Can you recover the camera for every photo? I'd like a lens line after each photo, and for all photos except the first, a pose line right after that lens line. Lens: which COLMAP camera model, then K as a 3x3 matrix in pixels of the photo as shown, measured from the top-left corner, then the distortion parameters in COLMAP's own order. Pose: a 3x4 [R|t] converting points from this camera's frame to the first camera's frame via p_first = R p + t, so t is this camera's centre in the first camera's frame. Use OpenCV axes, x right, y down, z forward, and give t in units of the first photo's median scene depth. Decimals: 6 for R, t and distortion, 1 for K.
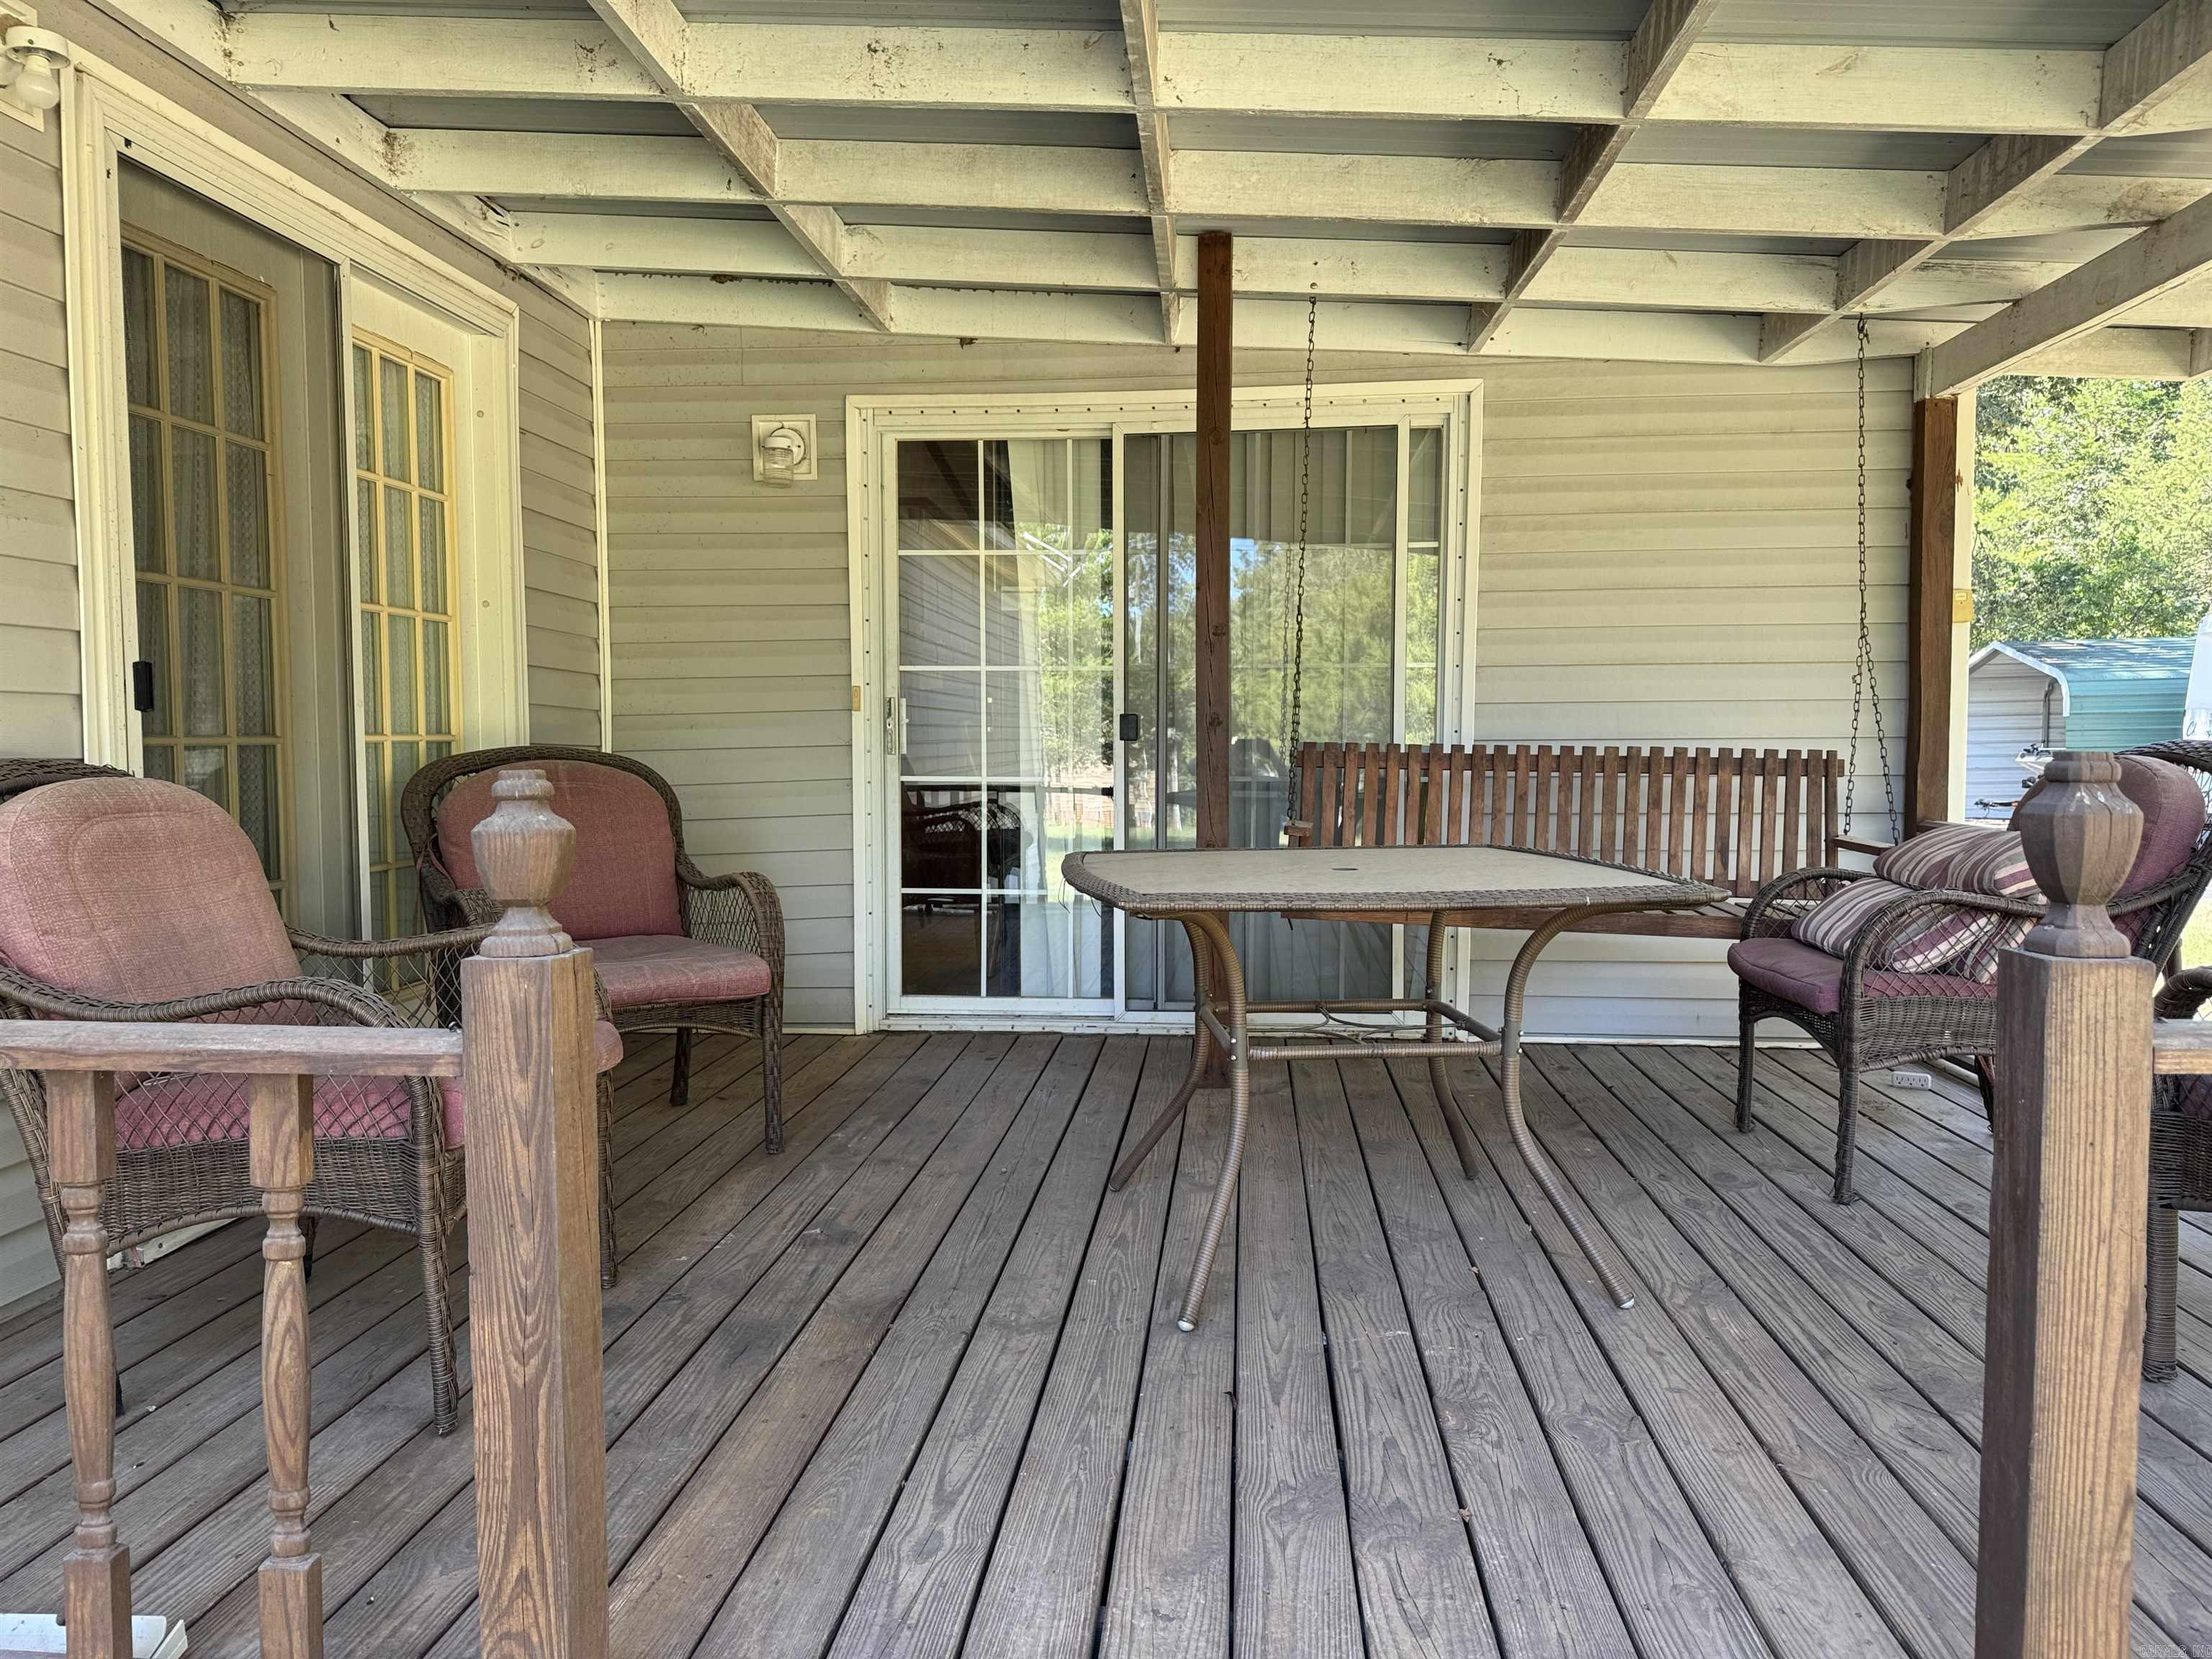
lens RADIAL K [[1565.1, 0, 1092.2], [0, 1565.1, 817.4], [0, 0, 1]] dist [0.056015, -0.077737]
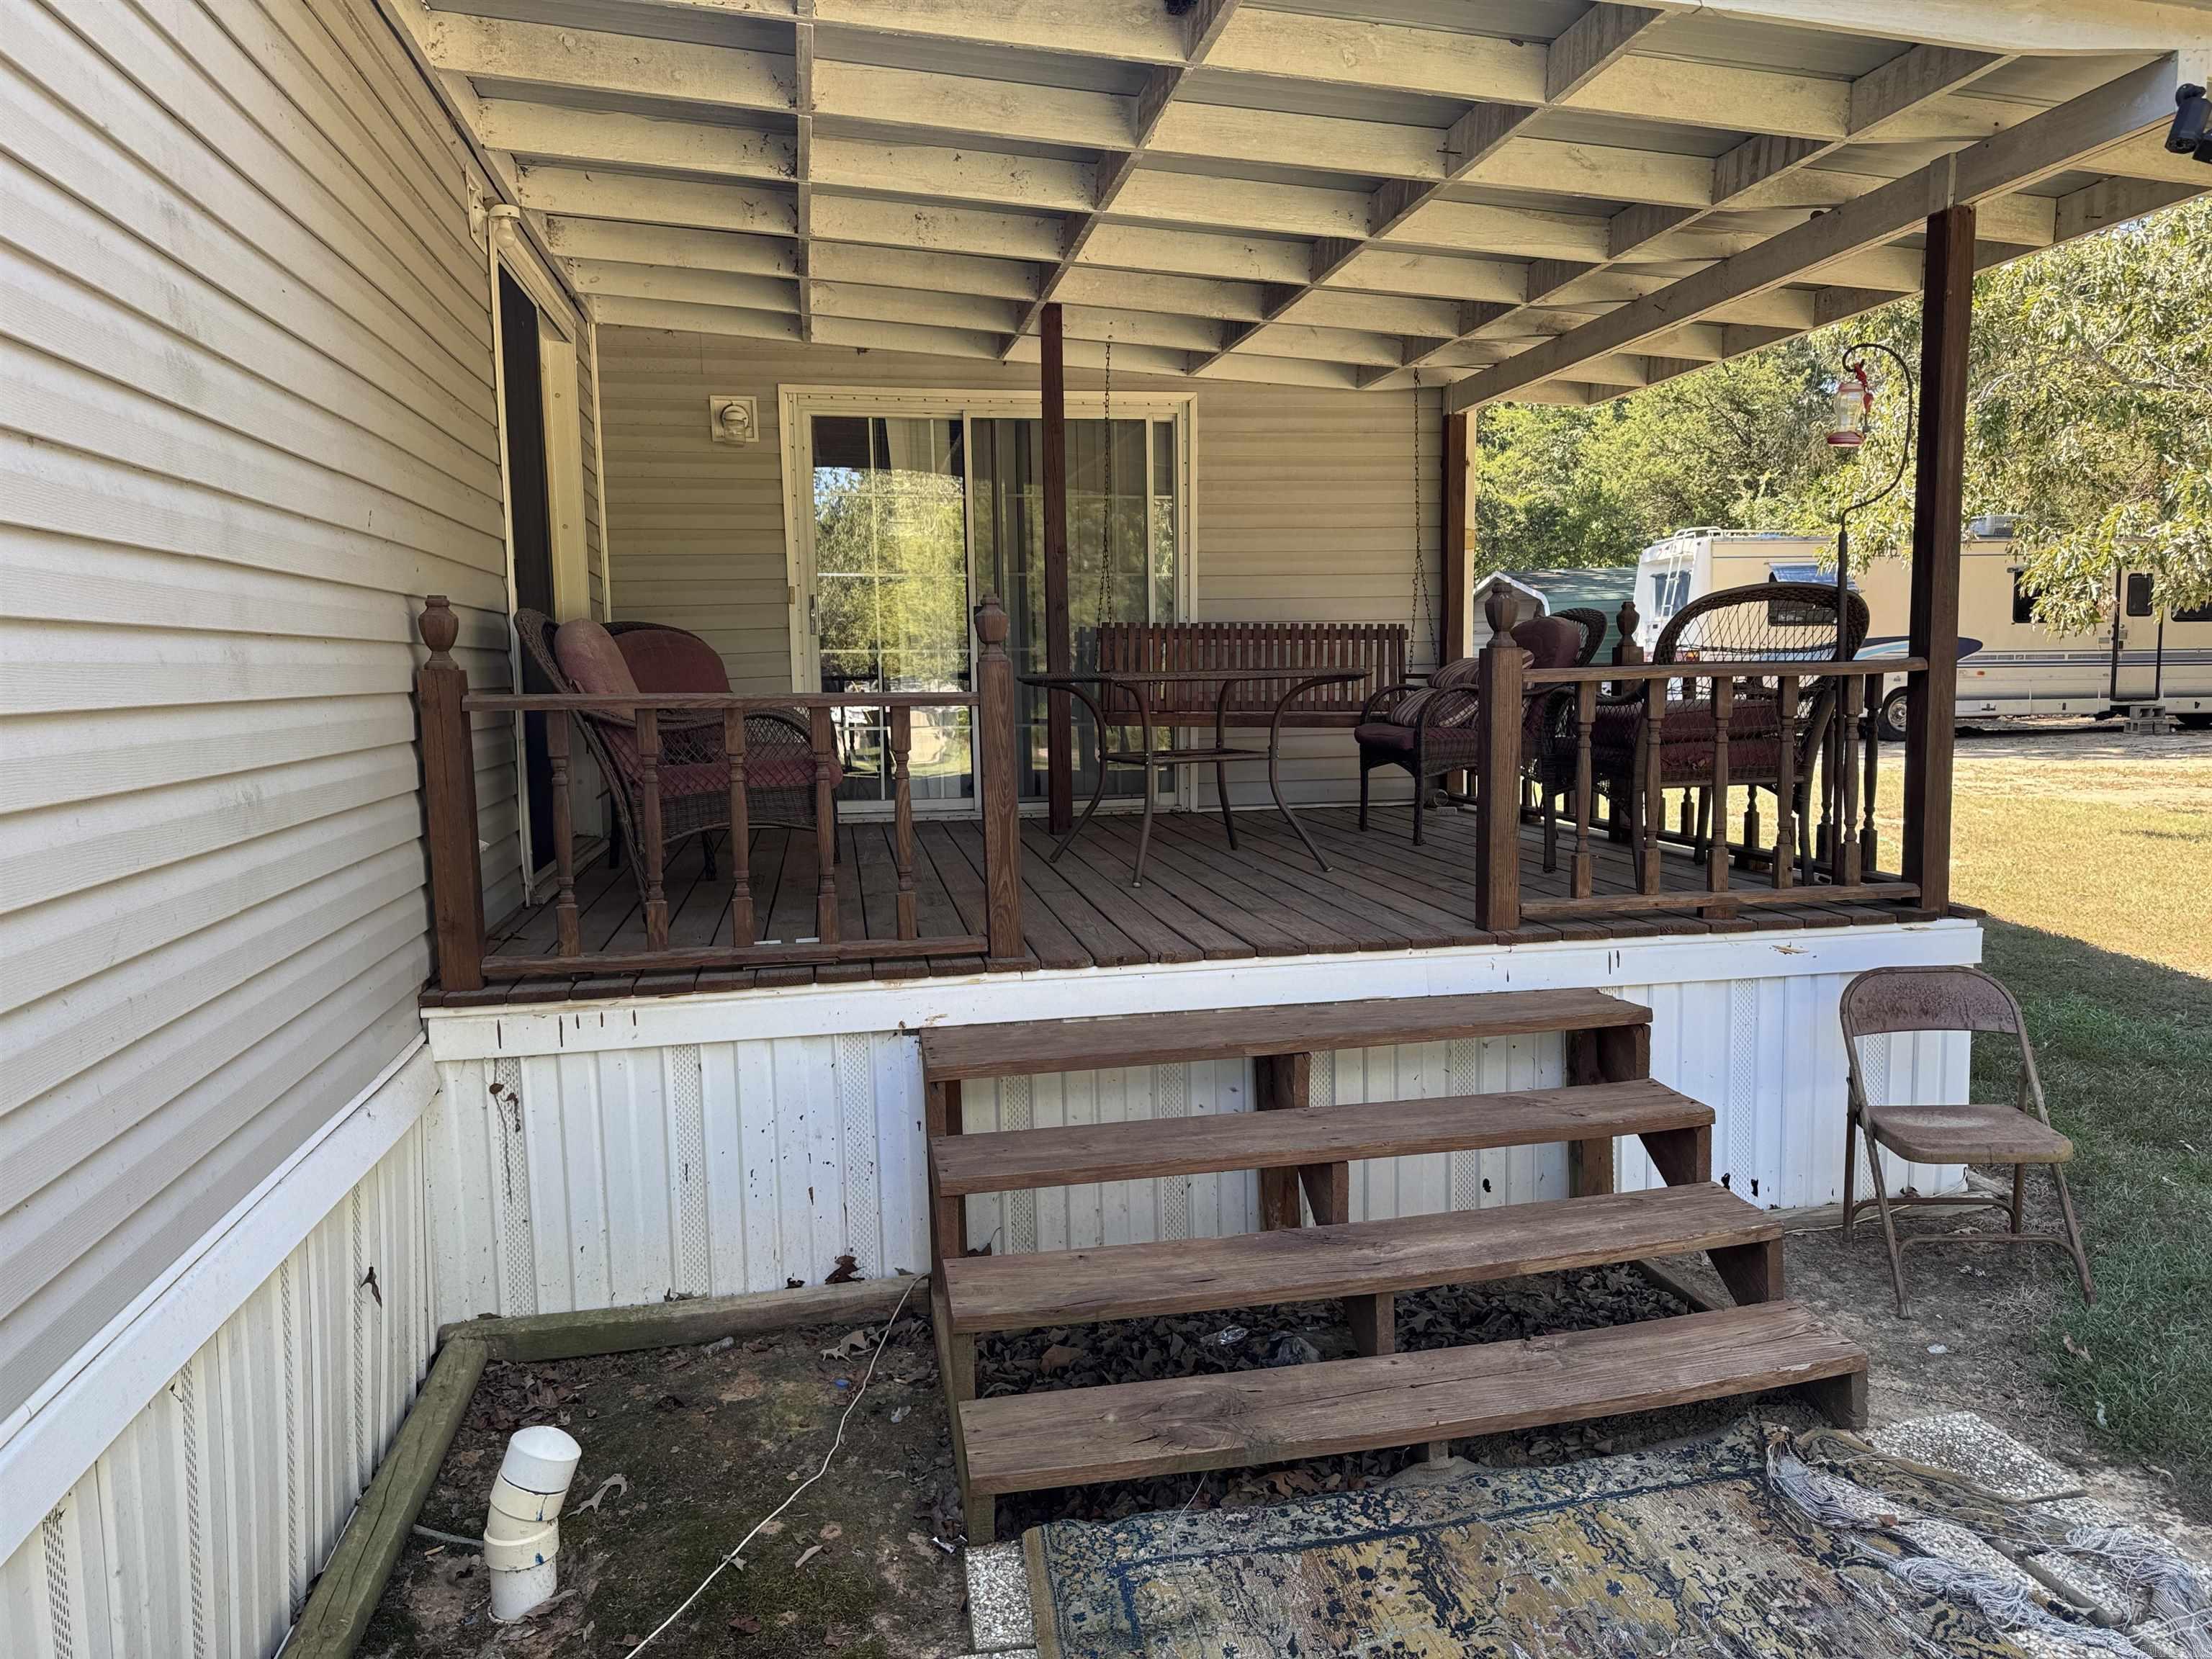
lens RADIAL K [[1565.1, 0, 1101.9], [0, 1565.1, 839.0], [0, 0, 1]] dist [0.056015, -0.077737]
pose [[0.963280, -0.039870, 0.265522, -0.271329], [0.024349, 0.997810, 0.061495, 0.068332], [-0.267392, -0.052772, 0.962142, -0.499313]]
